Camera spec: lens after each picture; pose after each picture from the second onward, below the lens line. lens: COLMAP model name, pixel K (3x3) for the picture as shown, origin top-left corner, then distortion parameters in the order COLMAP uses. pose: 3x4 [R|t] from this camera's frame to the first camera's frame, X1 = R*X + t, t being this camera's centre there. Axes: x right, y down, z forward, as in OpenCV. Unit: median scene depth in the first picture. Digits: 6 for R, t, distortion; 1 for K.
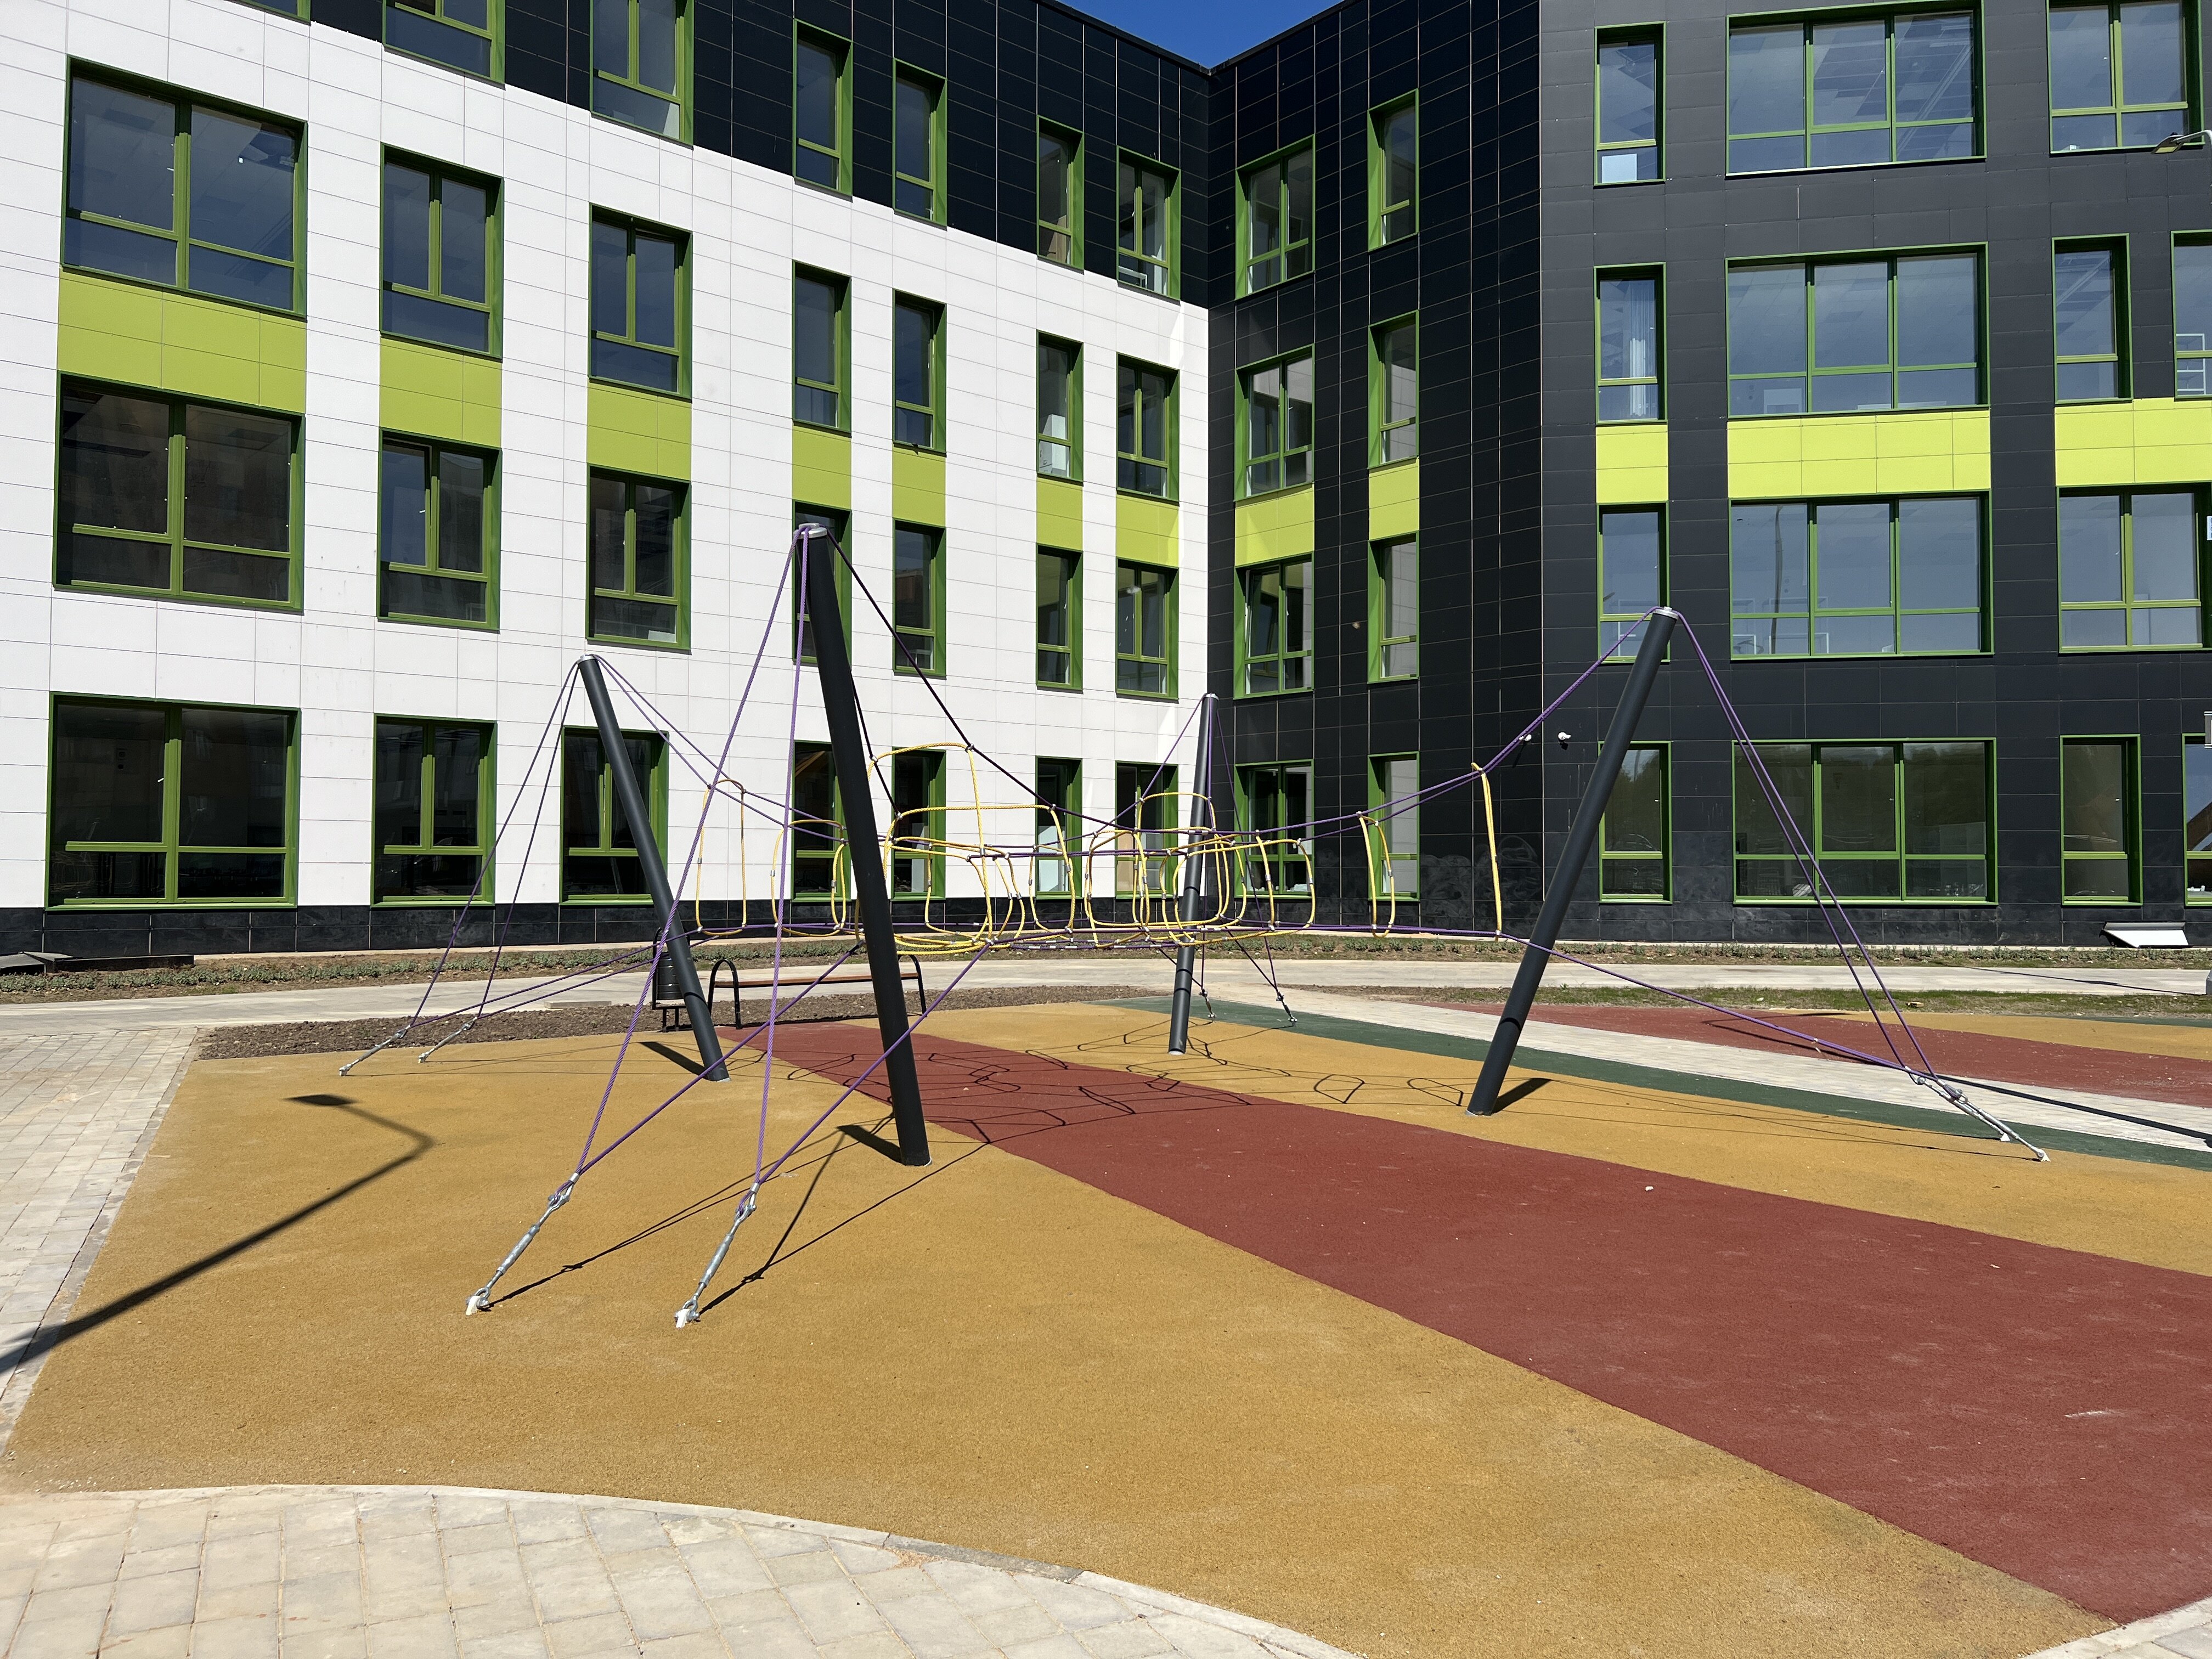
lens RADIAL K [[1645.8, 0, 1106.0], [0, 1645.8, 829.5], [0, 0, 1]] dist [0.058591, -0.064589]
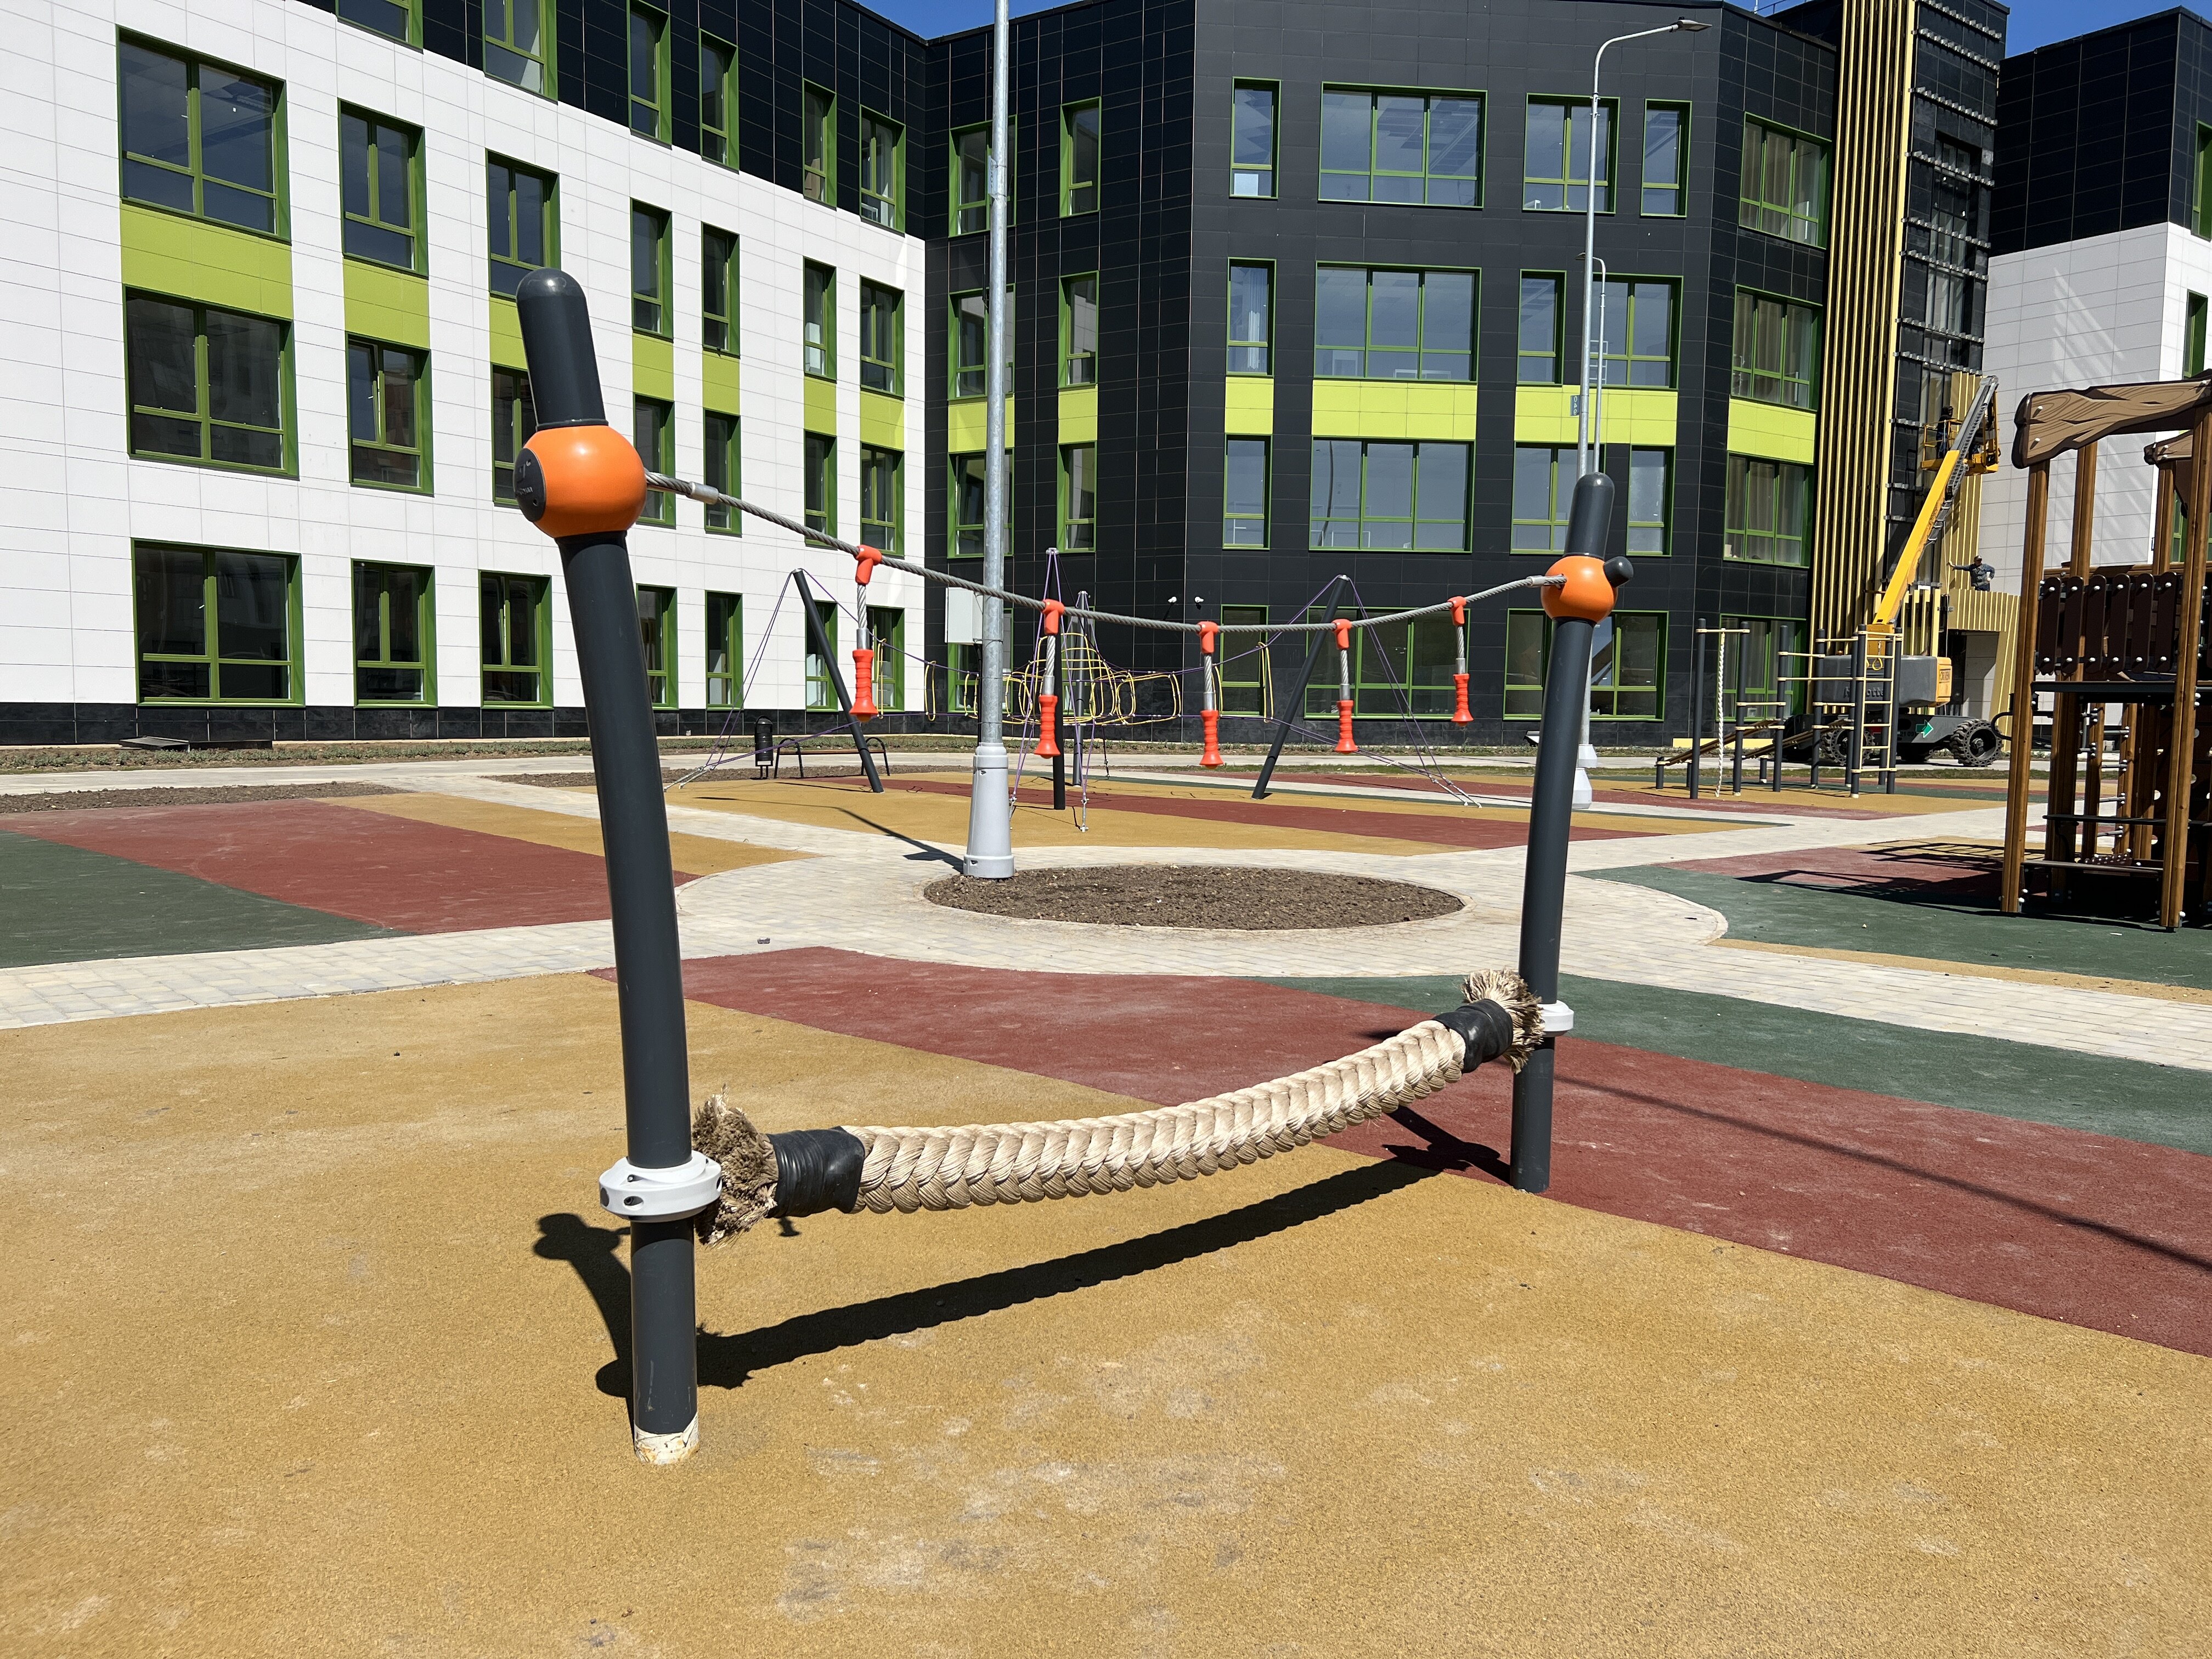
lens RADIAL K [[1645.8, 0, 1106.0], [0, 1645.8, 829.5], [0, 0, 1]] dist [0.058591, -0.064589]
pose [[0.961934, -0.008417, 0.273153, -0.185212], [-0.021084, 0.994261, 0.104886, -0.006168], [-0.272468, -0.106653, 0.956236, -0.346267]]
